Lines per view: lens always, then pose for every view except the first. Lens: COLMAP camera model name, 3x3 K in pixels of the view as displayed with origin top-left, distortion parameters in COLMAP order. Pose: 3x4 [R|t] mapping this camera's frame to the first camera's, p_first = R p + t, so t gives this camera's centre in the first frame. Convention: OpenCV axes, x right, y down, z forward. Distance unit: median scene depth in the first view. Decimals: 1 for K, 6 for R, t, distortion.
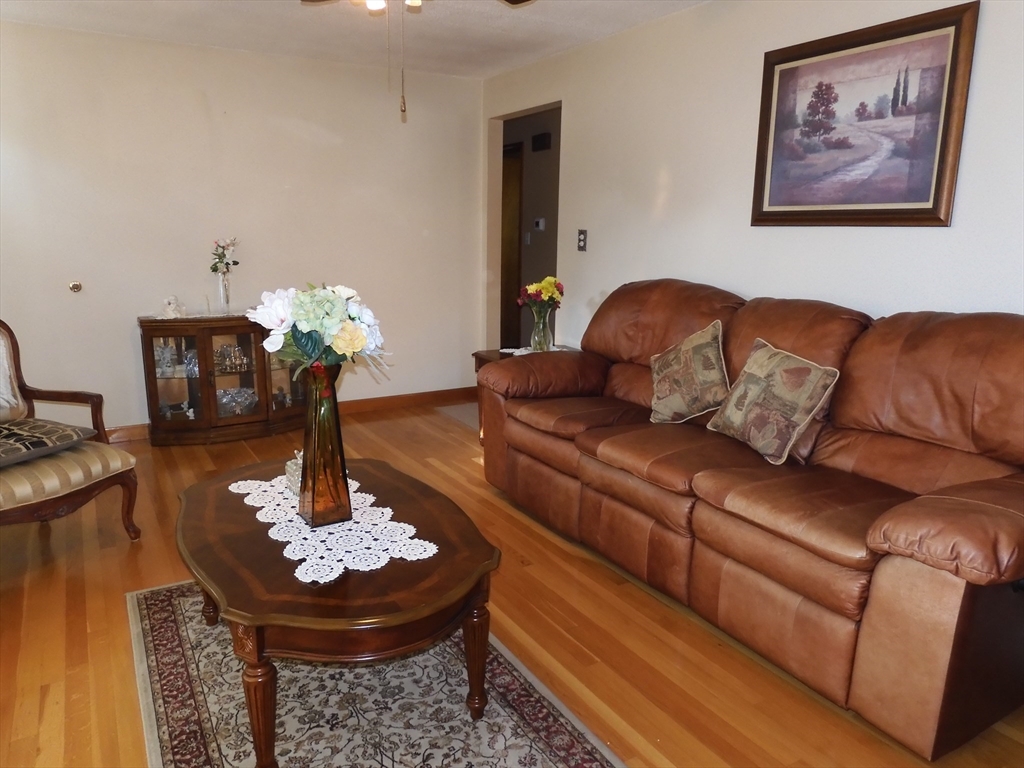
lens RADIAL K [[725.5, 0, 512.0], [0, 725.5, 384.0], [0, 0, 1]] dist [-0.020024, 0.000260]
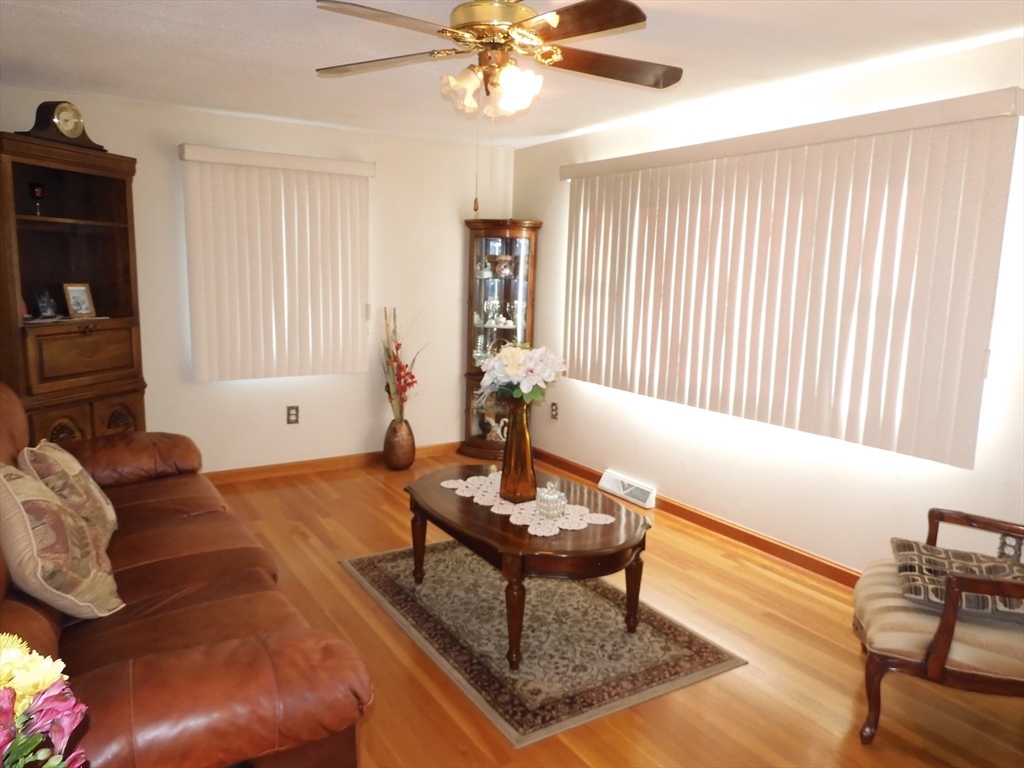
lens RADIAL K [[743.4, 0, 517.0], [0, 743.4, 384.9], [0, 0, 1]] dist [0.006942, -0.004544]
pose [[-0.998649, -0.023212, -0.046494, -0.134386], [-0.038176, 0.934723, 0.353321, -0.421096], [0.035257, 0.354618, -0.934346, 1.733661]]
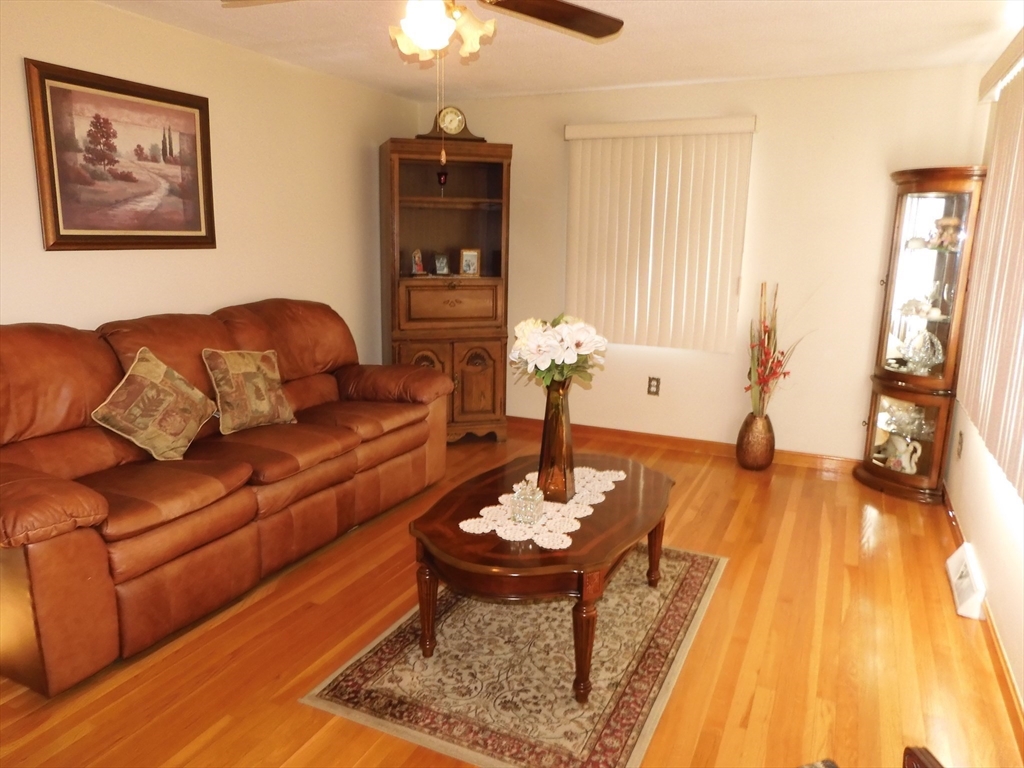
lens RADIAL K [[743.4, 0, 517.0], [0, 743.4, 384.9], [0, 0, 1]] dist [0.006942, -0.004544]
pose [[-0.572291, -0.180945, 0.799839, -0.915776], [0.148681, 0.936293, 0.318198, -0.317446], [-0.806460, 0.301023, -0.508929, 1.235129]]
